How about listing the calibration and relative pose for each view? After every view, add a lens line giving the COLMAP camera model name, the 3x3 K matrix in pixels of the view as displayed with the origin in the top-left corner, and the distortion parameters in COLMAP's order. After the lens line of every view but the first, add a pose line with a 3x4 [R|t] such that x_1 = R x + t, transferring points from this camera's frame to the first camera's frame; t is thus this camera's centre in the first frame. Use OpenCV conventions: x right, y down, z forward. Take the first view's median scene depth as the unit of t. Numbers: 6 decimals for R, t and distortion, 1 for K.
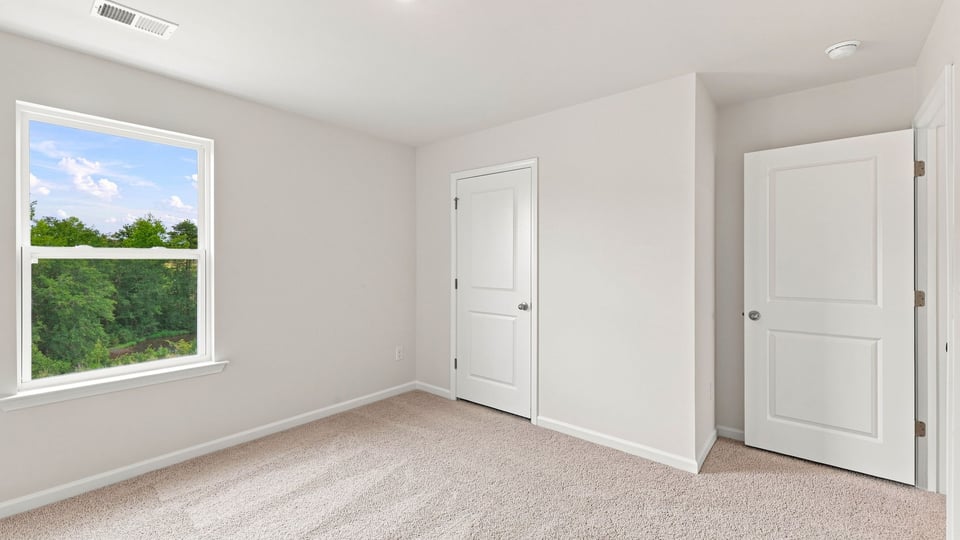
lens RADIAL K [[409.1, 0, 477.0], [0, 409.1, 262.2], [0, 0, 1]] dist [0.000823, -0.000051]
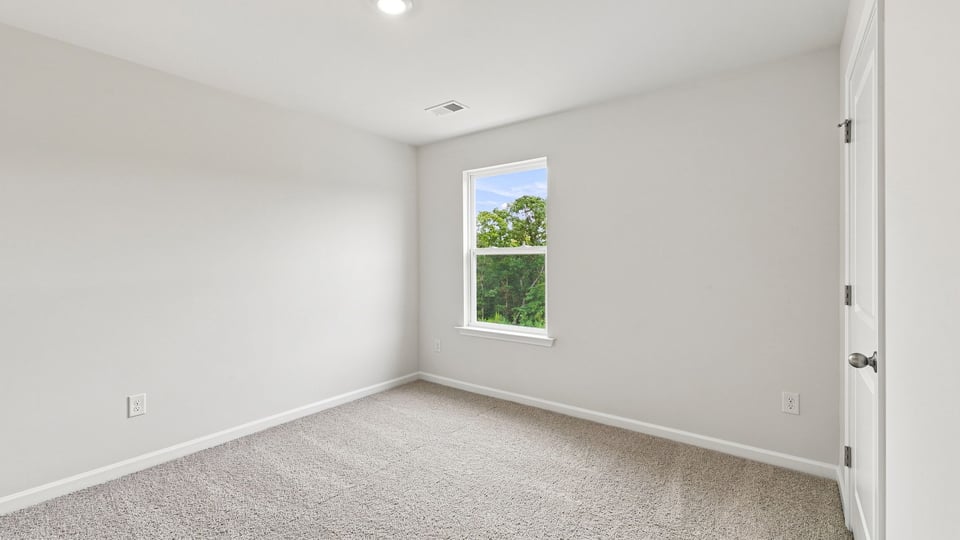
lens RADIAL K [[409.1, 0, 477.0], [0, 409.1, 262.2], [0, 0, 1]] dist [0.000823, -0.000051]
pose [[0.046497, 0.004405, -0.998909, 3.487119], [0.004727, 0.999978, 0.004630, 0.066508], [0.998907, -0.004937, 0.046476, 4.401986]]
